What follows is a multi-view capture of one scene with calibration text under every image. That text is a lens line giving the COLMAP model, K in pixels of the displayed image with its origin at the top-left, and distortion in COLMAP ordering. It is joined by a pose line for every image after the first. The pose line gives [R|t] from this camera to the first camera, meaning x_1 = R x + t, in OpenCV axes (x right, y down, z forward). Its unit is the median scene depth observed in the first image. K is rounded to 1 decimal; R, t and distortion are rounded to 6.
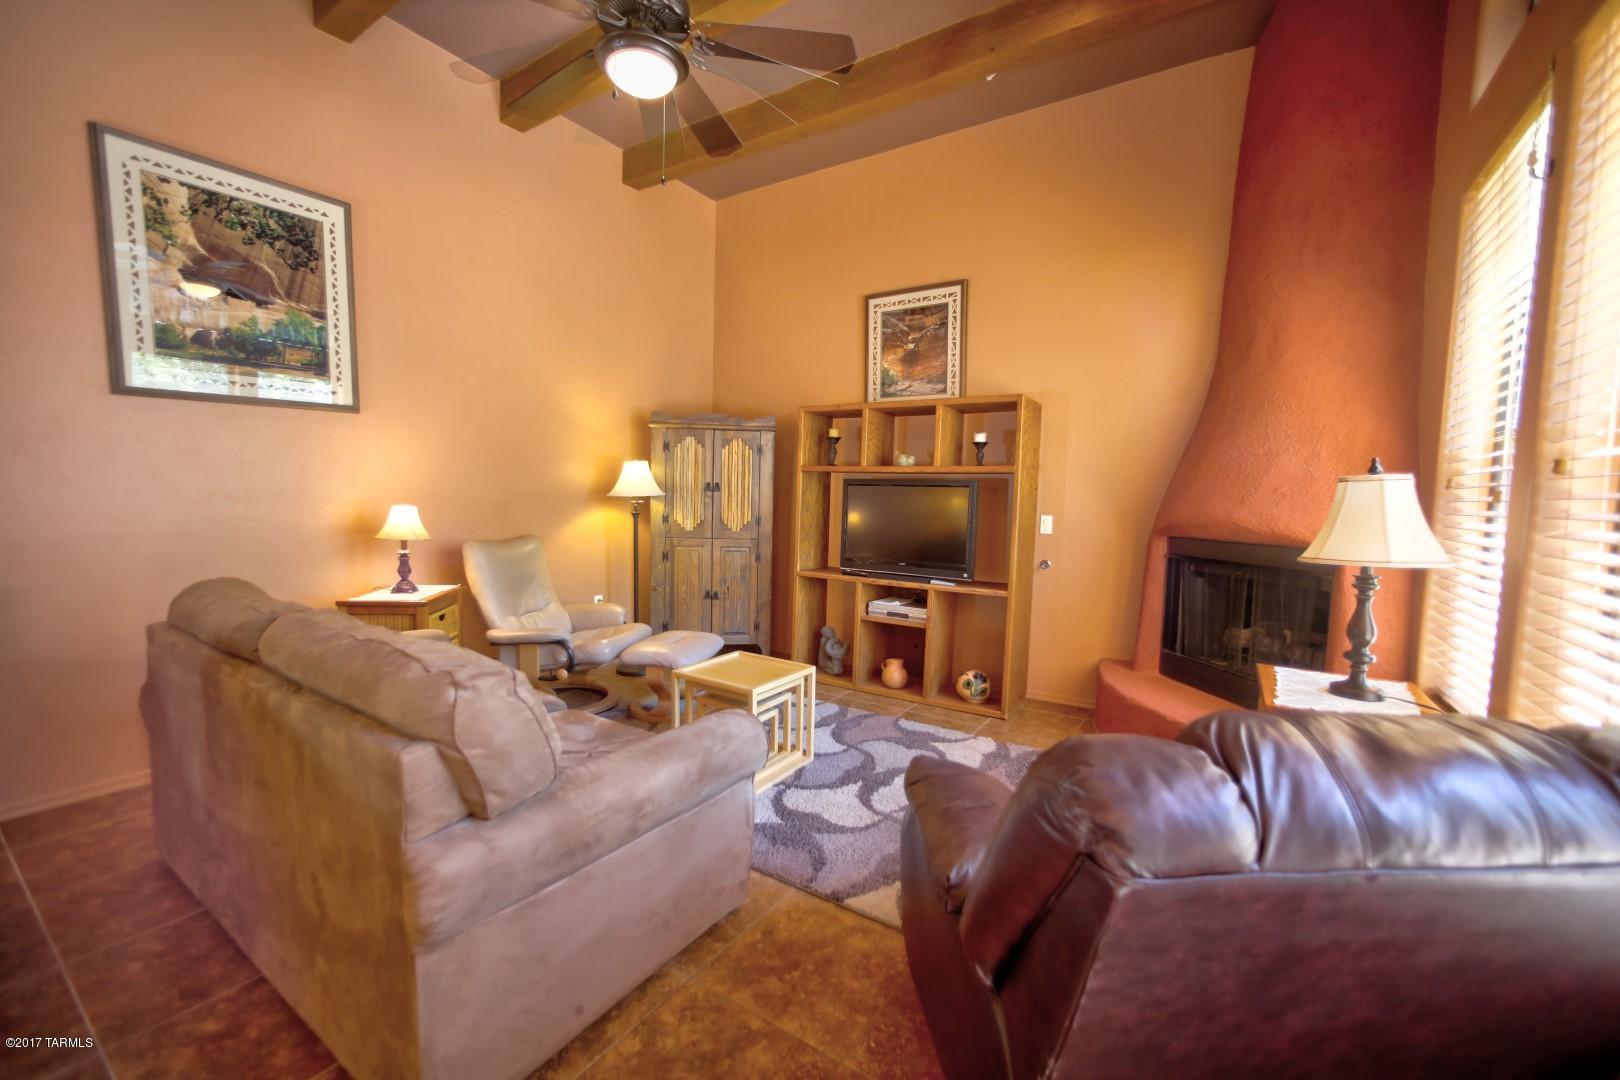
lens RADIAL K [[652.6, 0, 818.0], [0, 652.6, 538.0], [0, 0, 1]] dist [-0.035507, 0.013595]
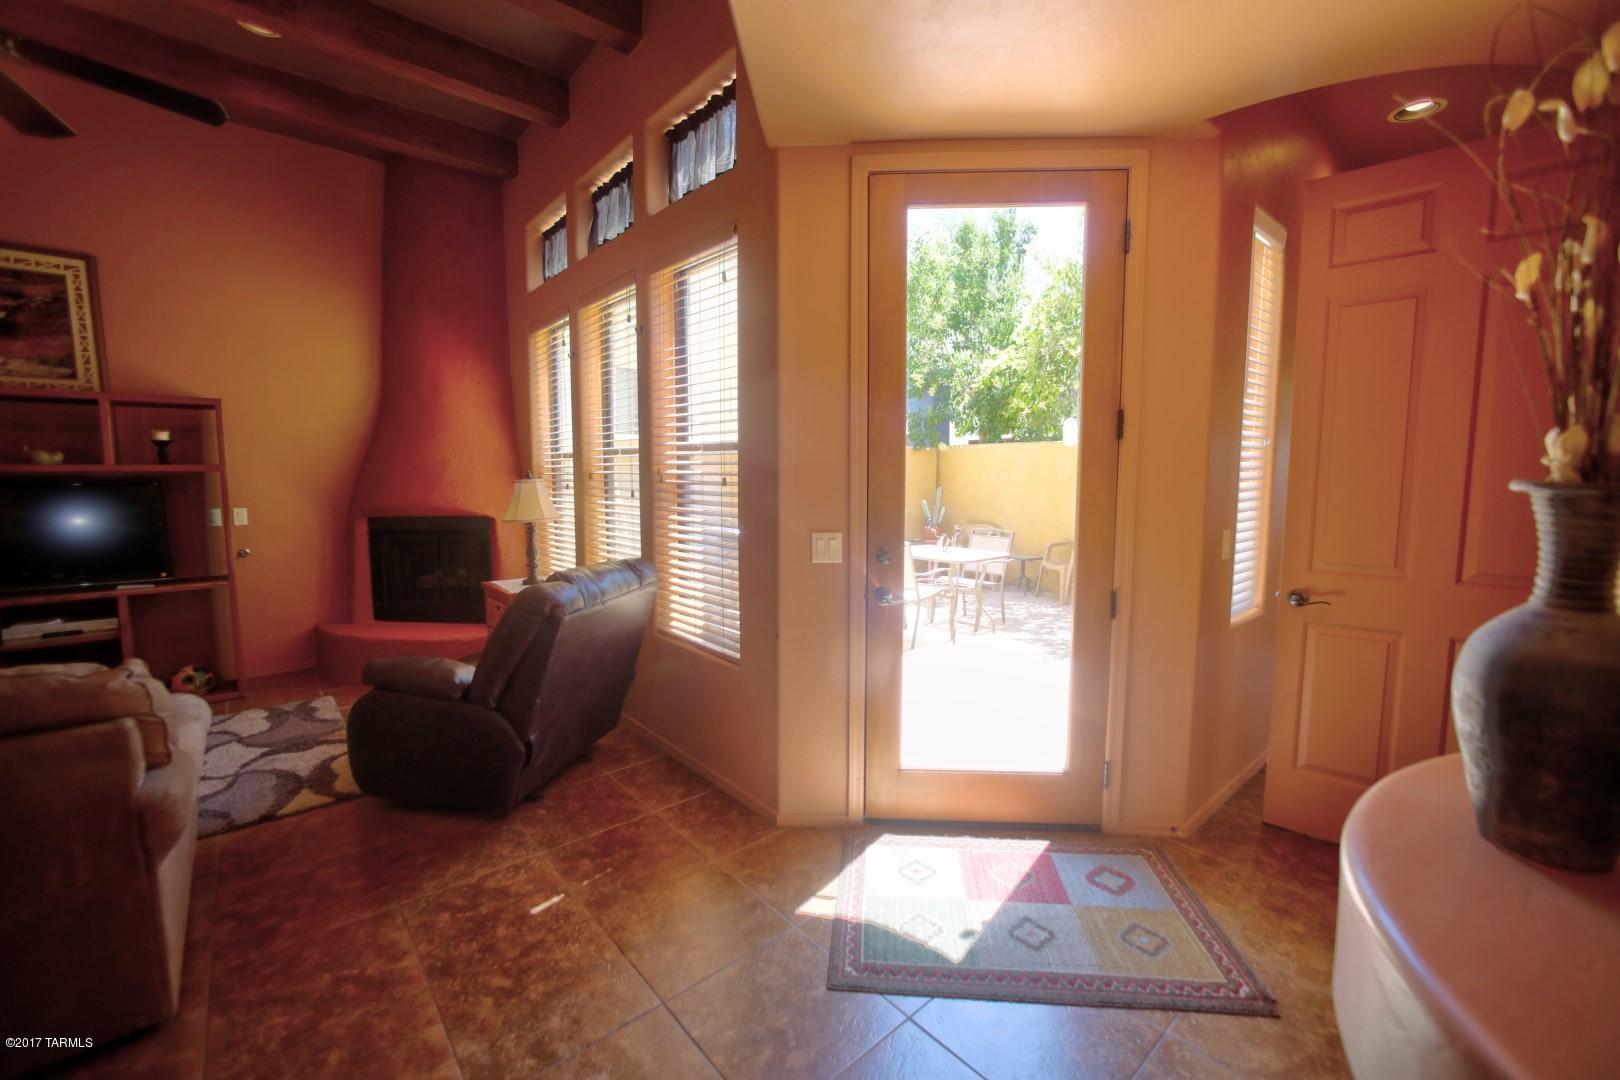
lens RADIAL K [[659.2, 0, 810.5], [0, 659.2, 535.1], [0, 0, 1]] dist [-0.042196, 0.013857]
pose [[0.271740, -0.113065, 0.955706, -0.415483], [0.073527, 0.992611, 0.096525, -0.023317], [-0.959558, 0.044041, 0.278045, -0.210031]]
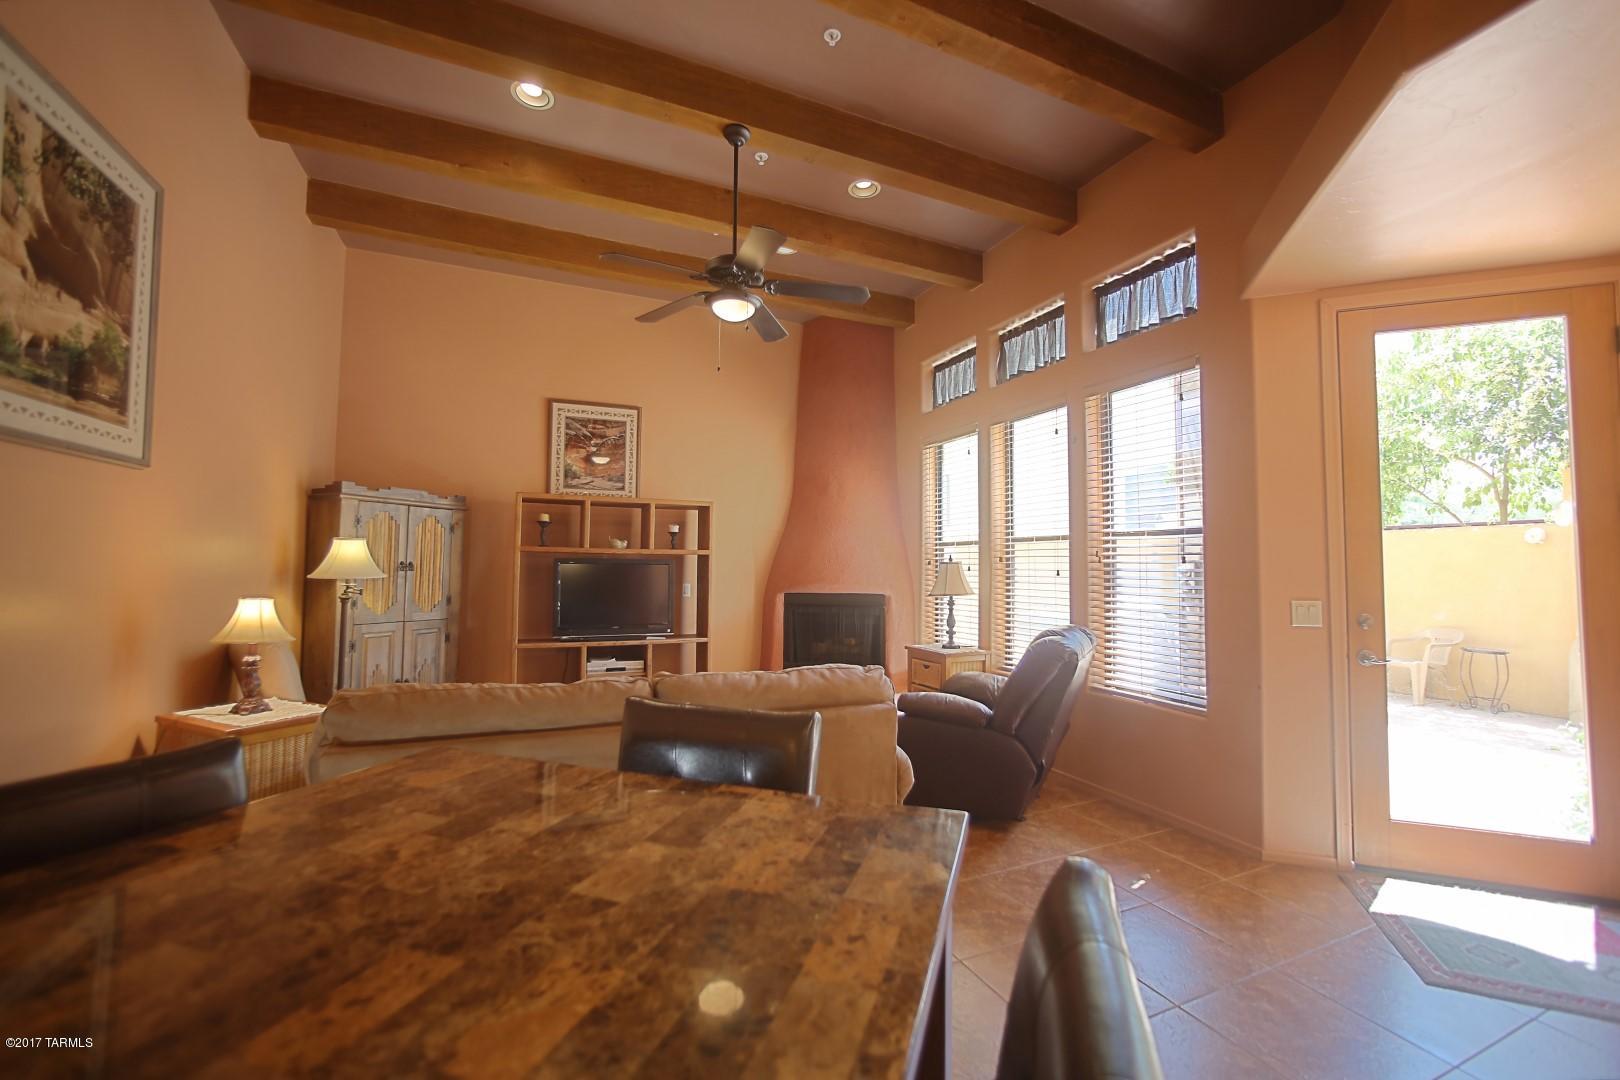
lens RADIAL K [[652.6, 0, 818.0], [0, 652.6, 538.0], [0, 0, 1]] dist [-0.035507, 0.013595]
pose [[0.540033, 0.024453, 0.841288, -0.712433], [0.063516, 0.995543, -0.069709, -0.019242], [-0.839244, 0.091080, 0.536073, 0.010650]]
